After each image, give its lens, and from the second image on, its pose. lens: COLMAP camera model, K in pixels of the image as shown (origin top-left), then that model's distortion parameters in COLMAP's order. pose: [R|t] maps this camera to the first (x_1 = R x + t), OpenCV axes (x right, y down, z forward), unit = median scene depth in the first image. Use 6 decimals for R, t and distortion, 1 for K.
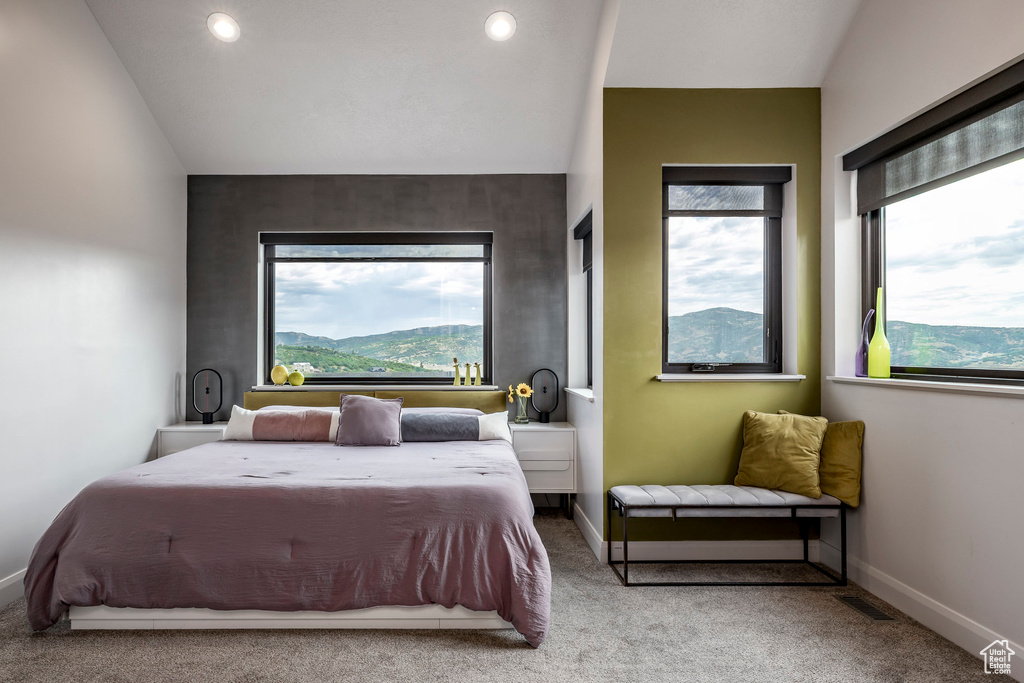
lens RADIAL K [[587.2, 0, 469.1], [0, 587.2, 351.9], [0, 0, 1]] dist [0.003368, -0.001314]
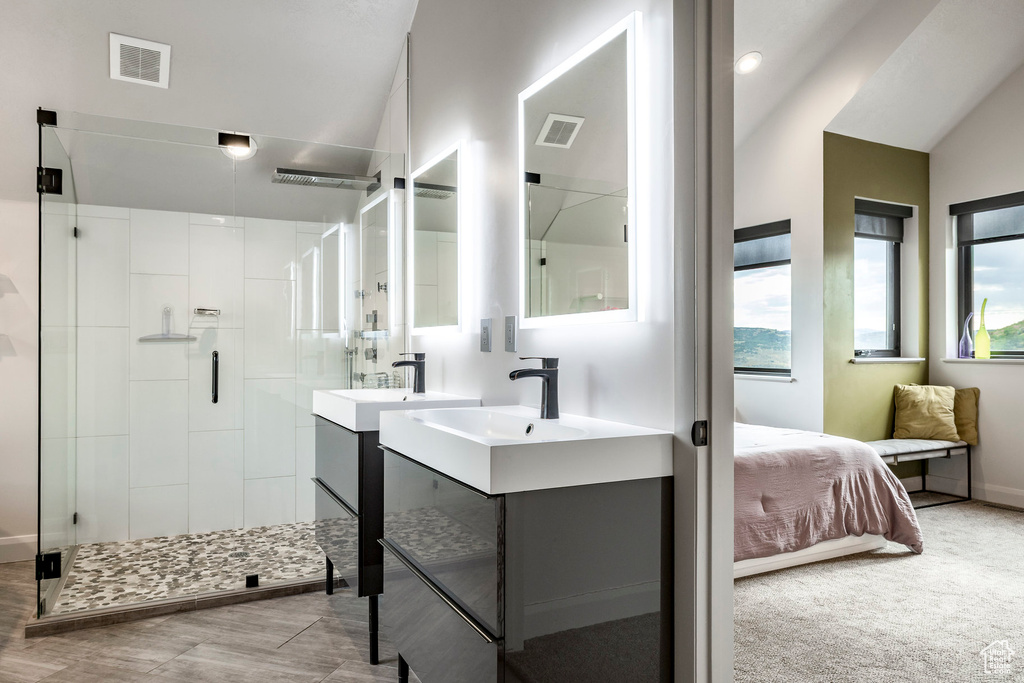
lens RADIAL K [[670.2, 0, 520.6], [0, 670.2, 345.8], [0, 0, 1]] dist [0.000349, 0.013363]
pose [[0.886485, 0.002381, 0.462751, -1.111430], [-0.002101, 0.999997, -0.001121, 0.015808], [-0.462752, 0.000021, 0.886488, 0.028281]]
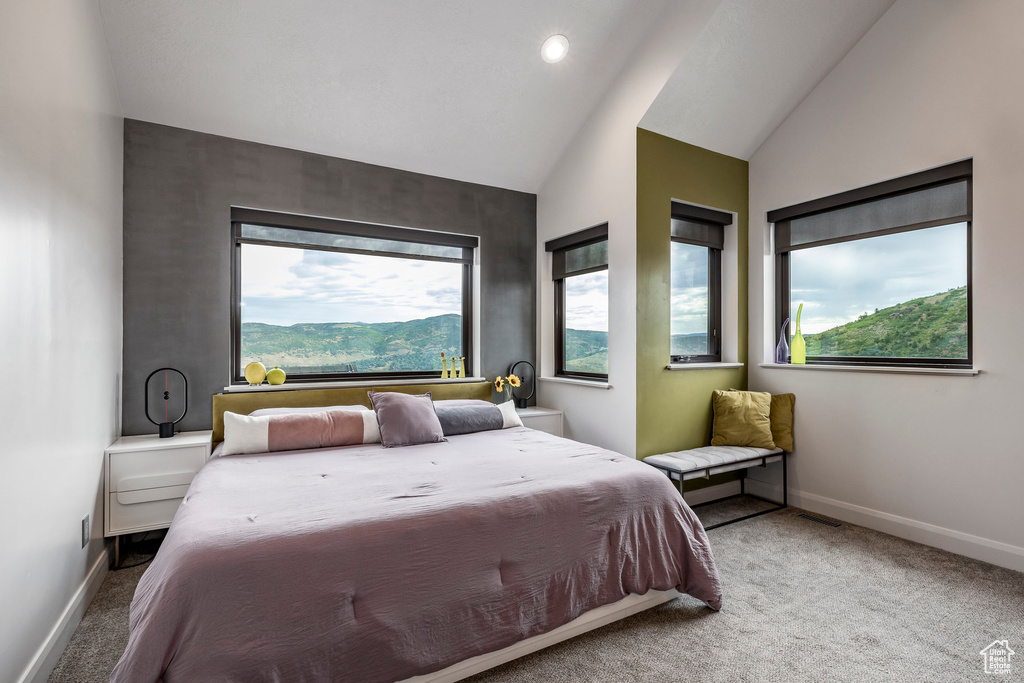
lens RADIAL K [[468.1, 0, 507.6], [0, 468.1, 348.3], [0, 0, 1]] dist [0.004414, 0.001491]
pose [[0.869734, -0.002114, 0.493517, -0.521738], [-0.000395, 0.999988, 0.004980, -0.001705], [-0.493521, -0.004527, 0.869722, 0.322422]]
